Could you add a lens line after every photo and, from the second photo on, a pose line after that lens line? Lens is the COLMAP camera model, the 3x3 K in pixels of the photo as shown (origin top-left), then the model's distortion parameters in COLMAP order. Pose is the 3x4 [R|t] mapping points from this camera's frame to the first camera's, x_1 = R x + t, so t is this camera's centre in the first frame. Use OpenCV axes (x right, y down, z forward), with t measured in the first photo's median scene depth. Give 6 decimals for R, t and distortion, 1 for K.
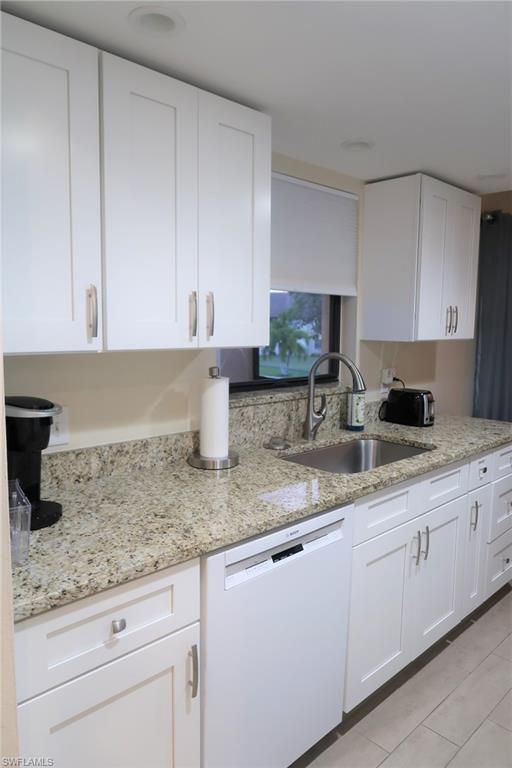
lens RADIAL K [[539.7, 0, 256.0], [0, 539.7, 384.0], [0, 0, 1]] dist [-0.004133, -0.001345]
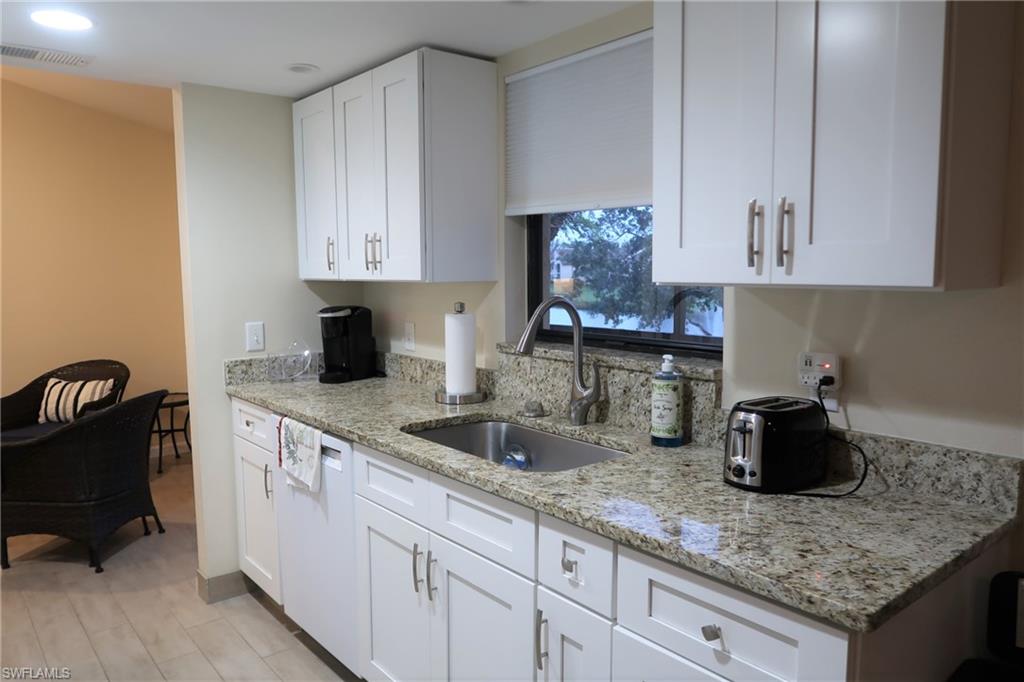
lens RADIAL K [[719.6, 0, 512.0], [0, 719.6, 341.0], [0, 0, 1]] dist [-0.004133, -0.001345]
pose [[-0.051468, 0.090420, -0.994573, 1.126025], [-0.111632, 0.989131, 0.095702, -0.089196], [0.992416, 0.115951, -0.040815, 1.052790]]
